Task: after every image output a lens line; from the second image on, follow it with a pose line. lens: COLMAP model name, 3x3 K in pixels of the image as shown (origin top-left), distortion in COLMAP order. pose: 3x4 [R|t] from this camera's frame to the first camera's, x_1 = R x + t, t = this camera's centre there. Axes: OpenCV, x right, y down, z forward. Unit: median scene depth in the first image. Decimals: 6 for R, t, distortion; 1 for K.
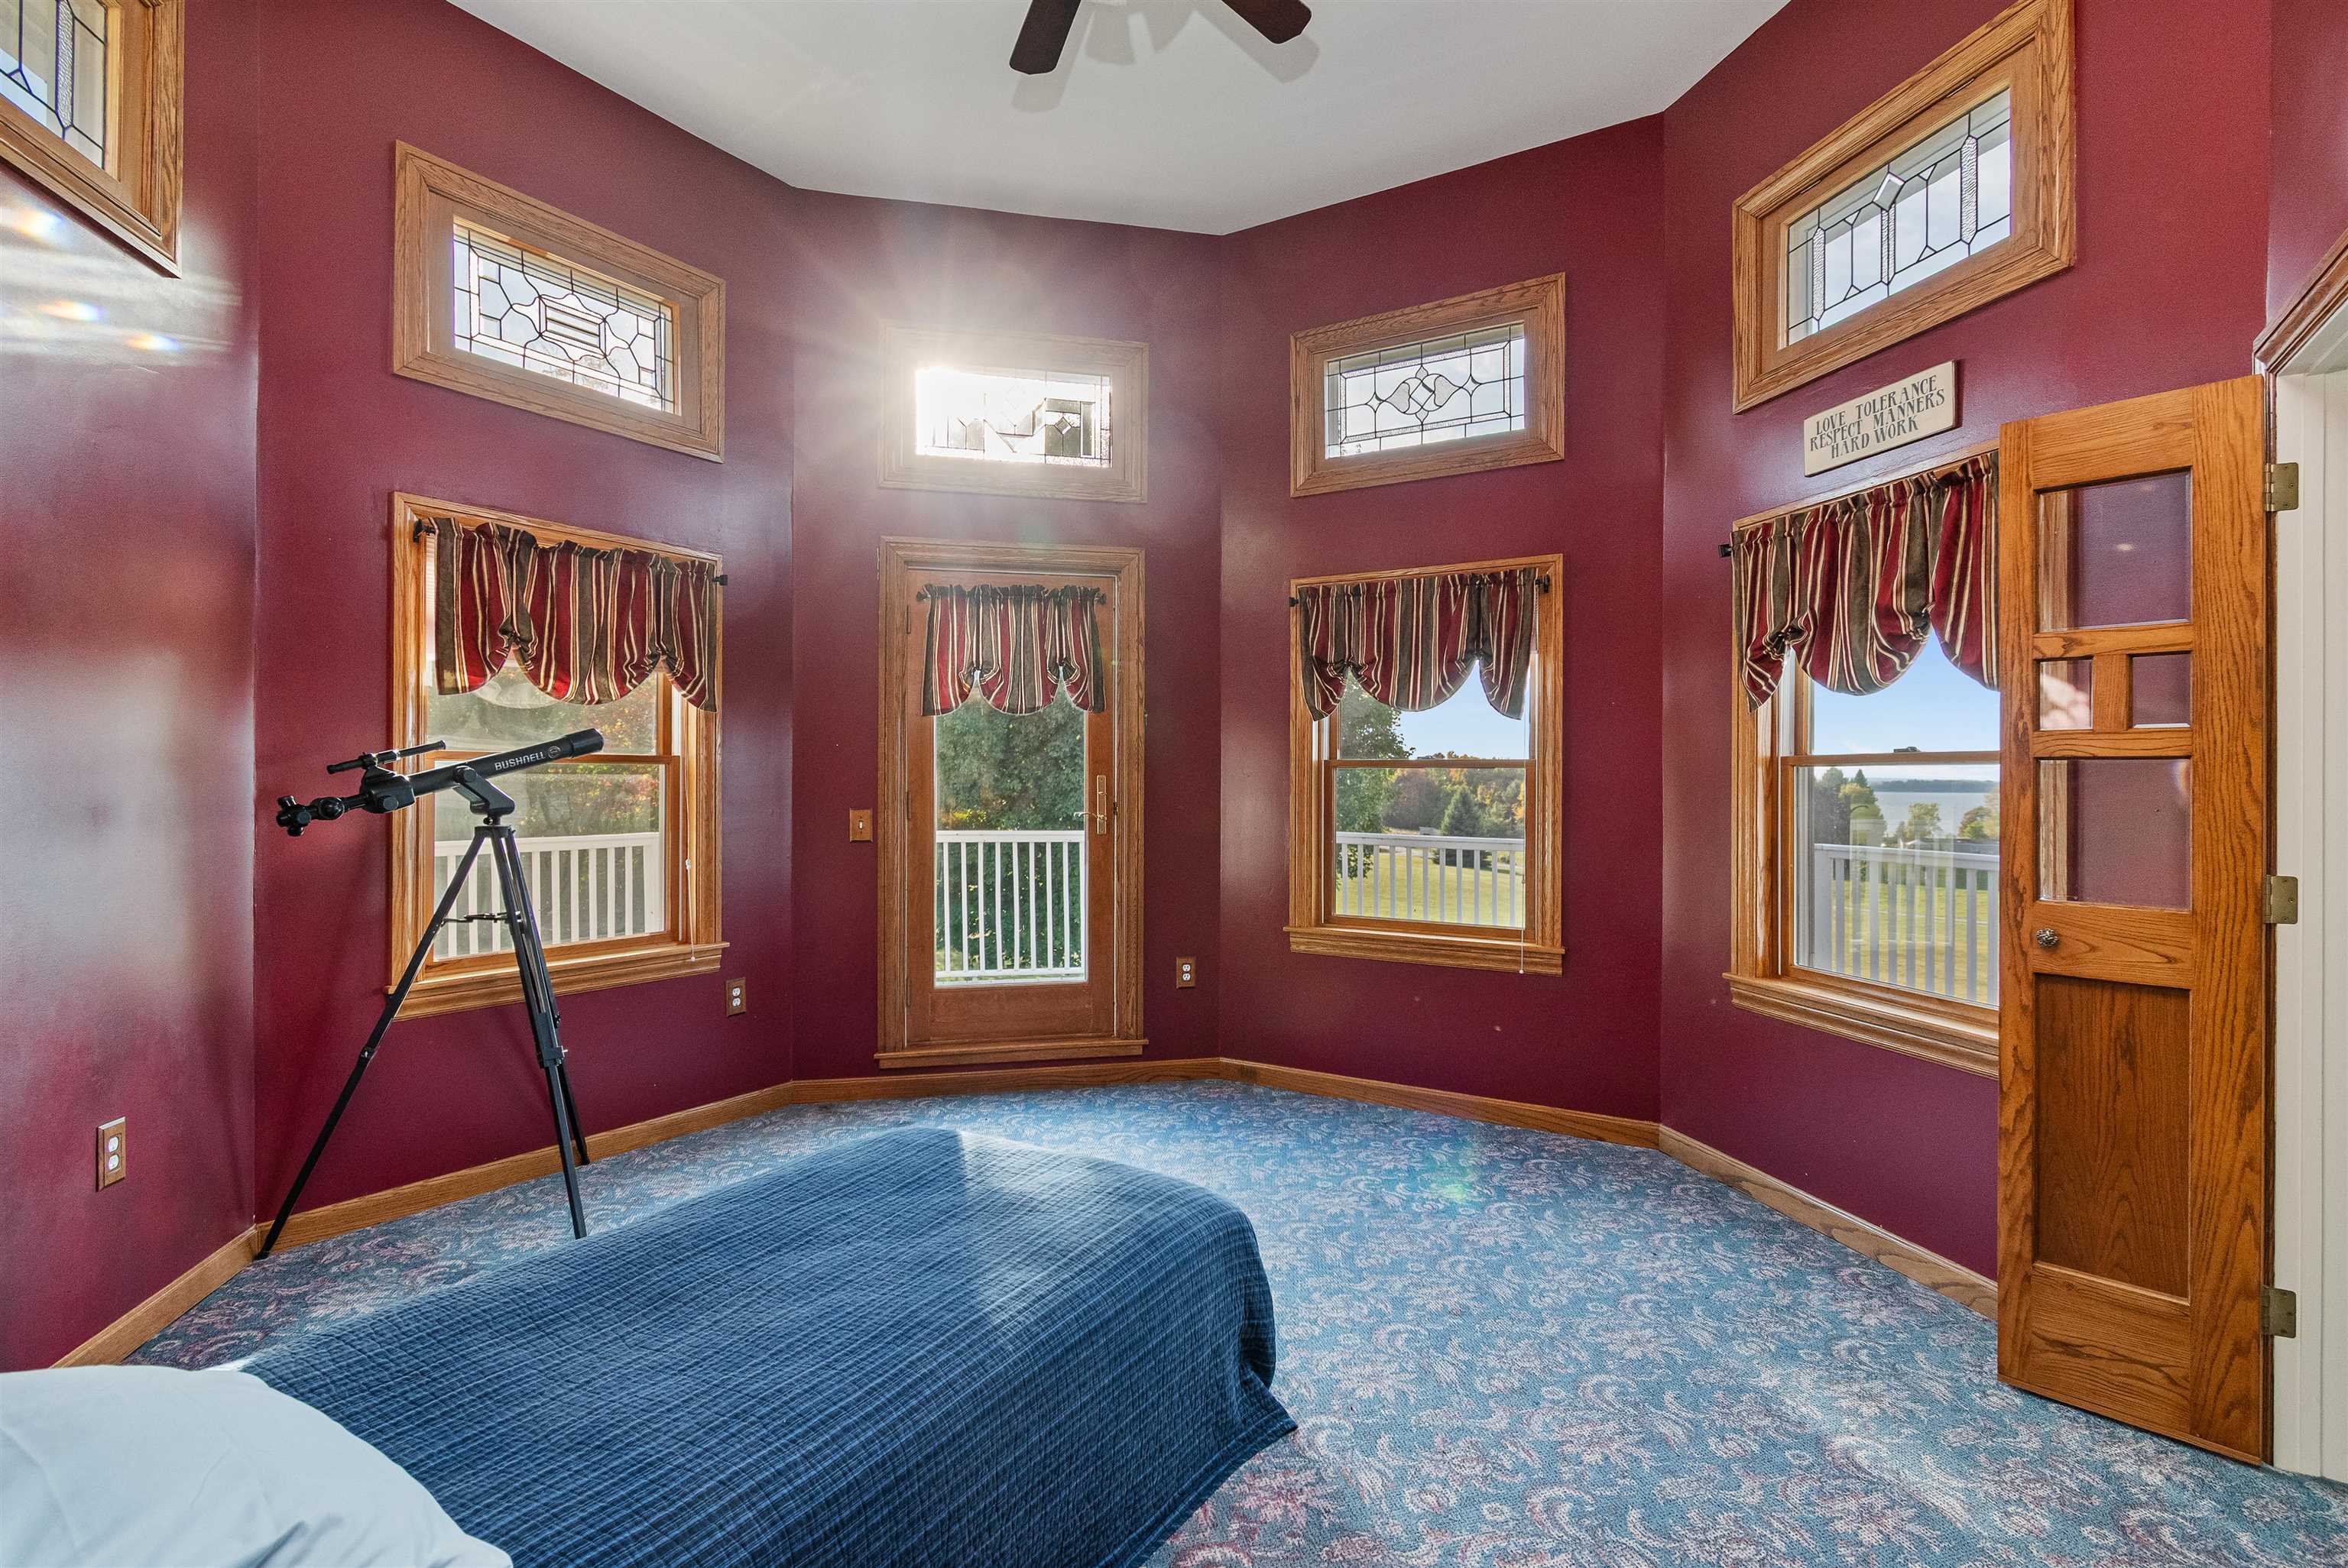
lens RADIAL K [[1135.6, 0, 1174.0], [0, 1135.6, 784.0], [0, 0, 1]] dist [-0.001845, -0.001194]
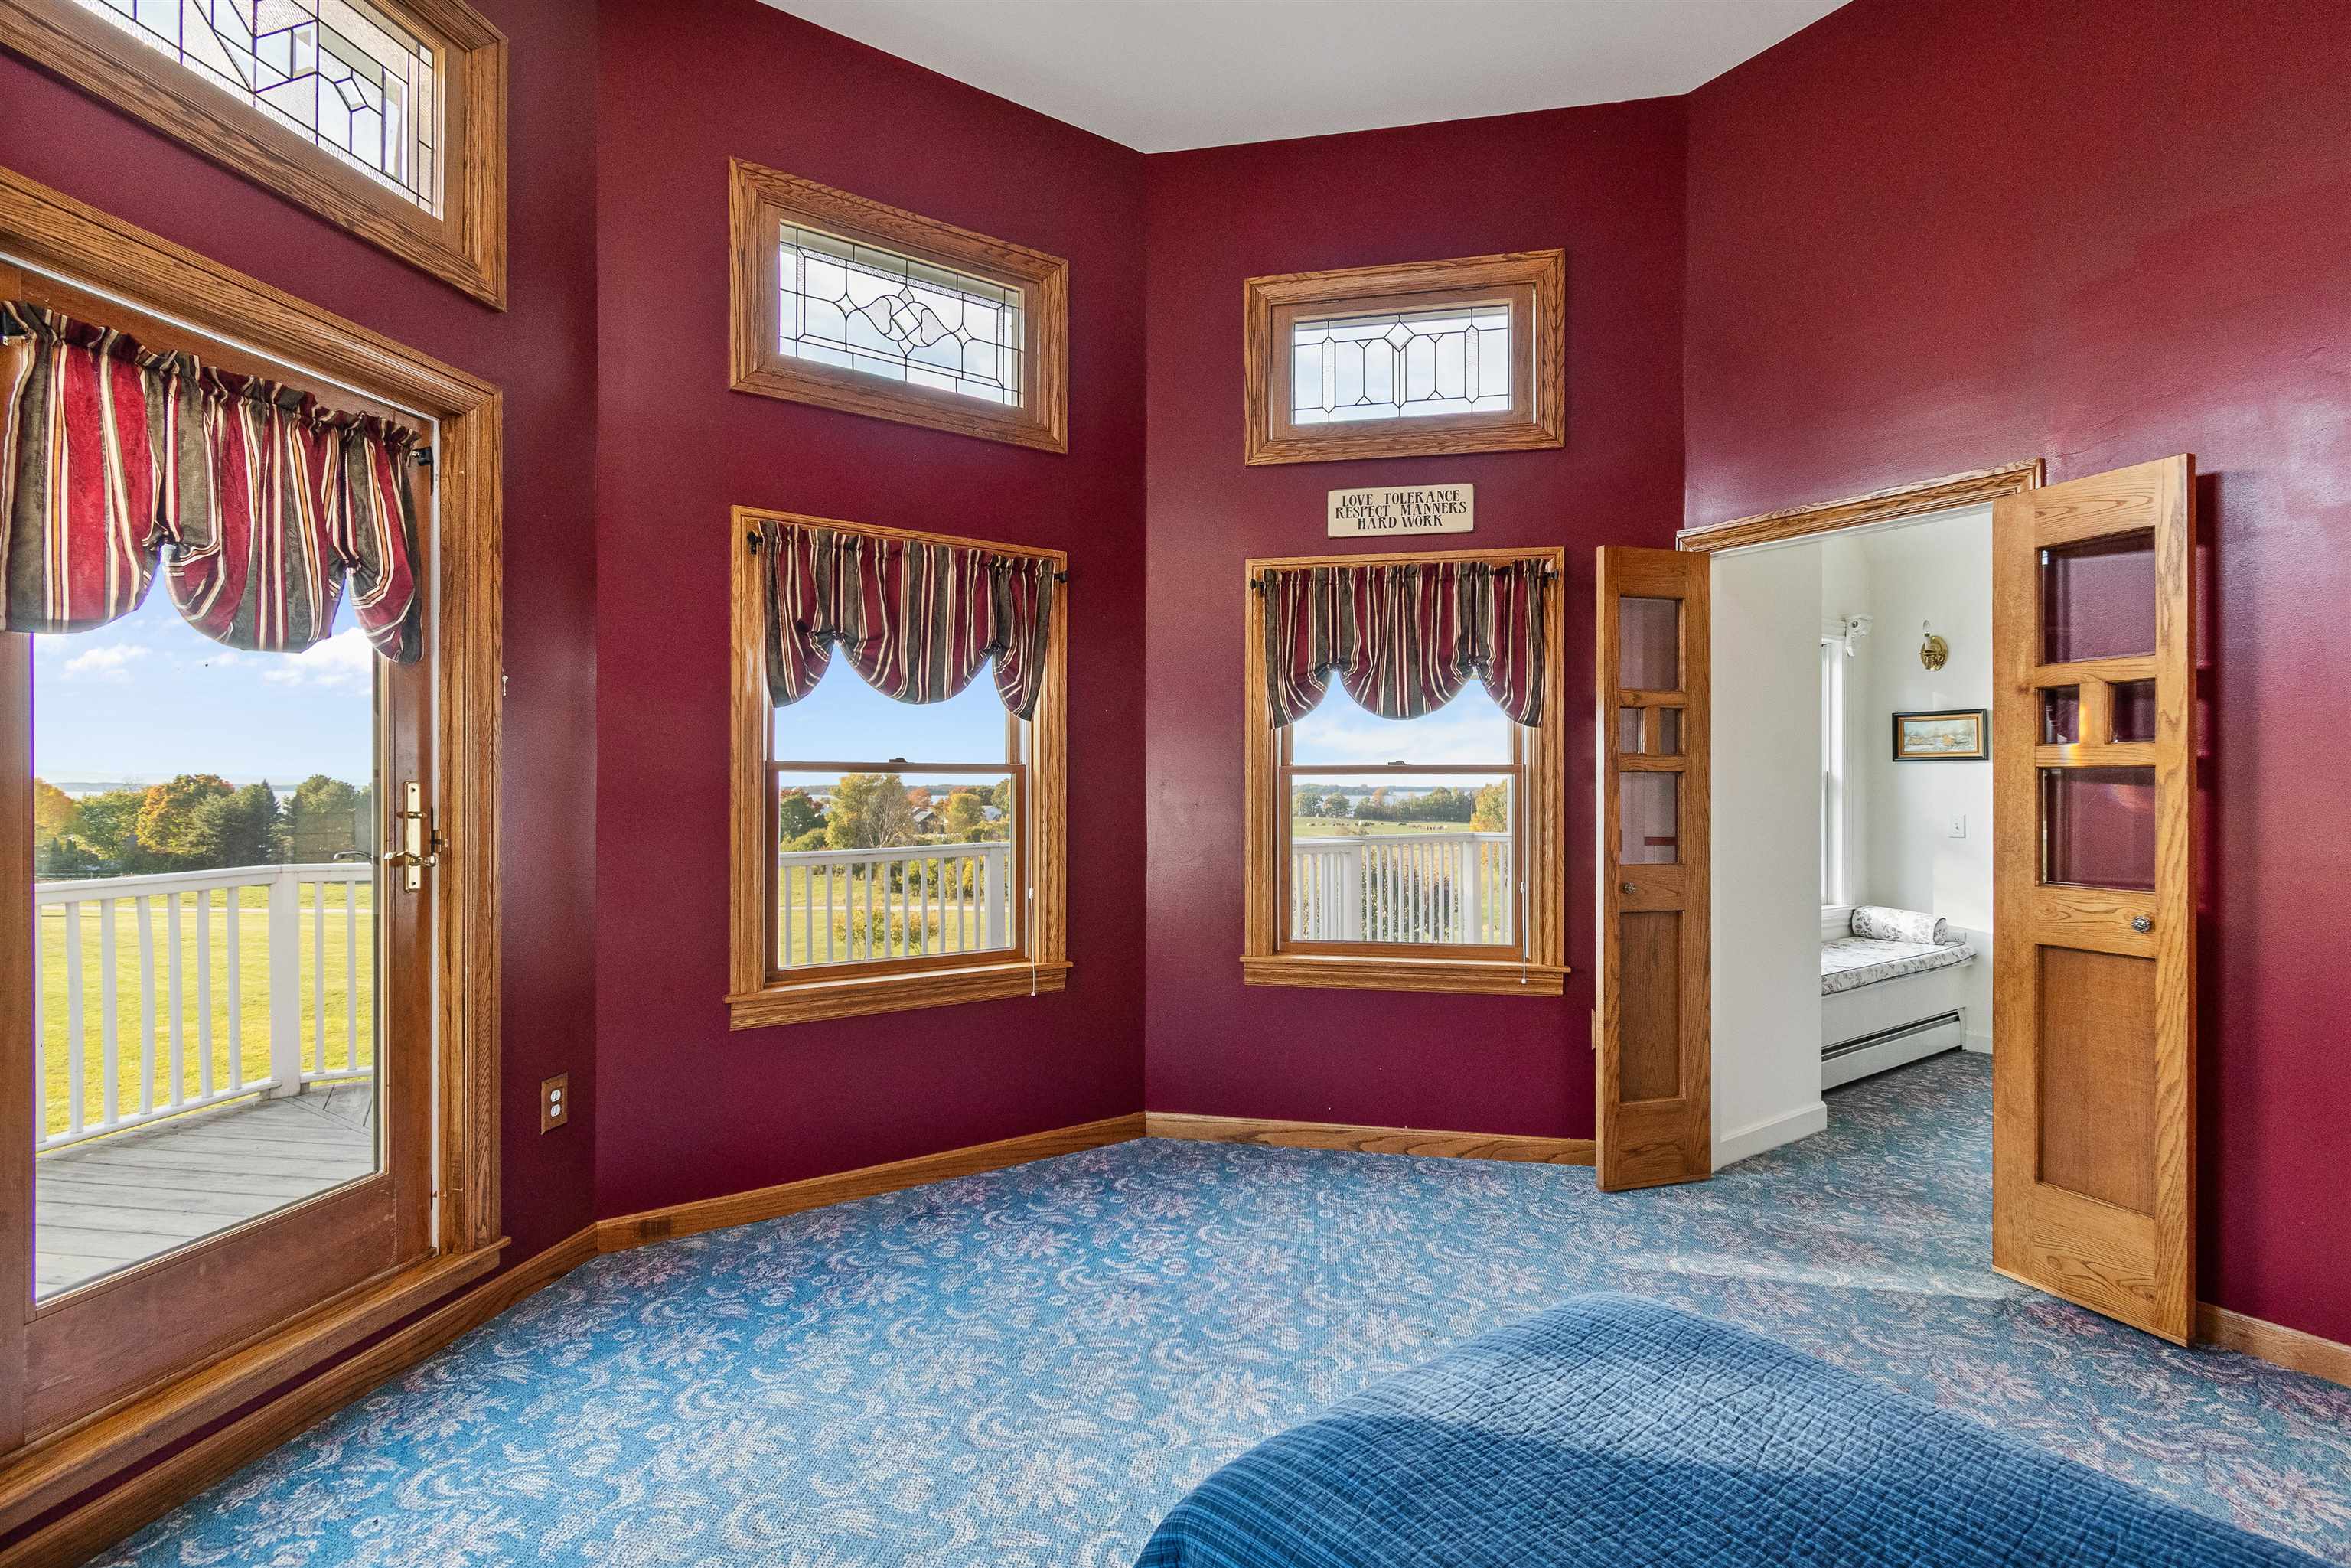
lens RADIAL K [[1071.1, 0, 1175.5], [0, 1071.1, 784.0], [0, 0, 1]] dist [-0.000395, -0.000350]
pose [[0.408340, -0.003331, 0.912824, -0.450256], [0.005426, 0.999985, 0.001222, -0.006087], [-0.912814, 0.004454, 0.408352, 0.543759]]
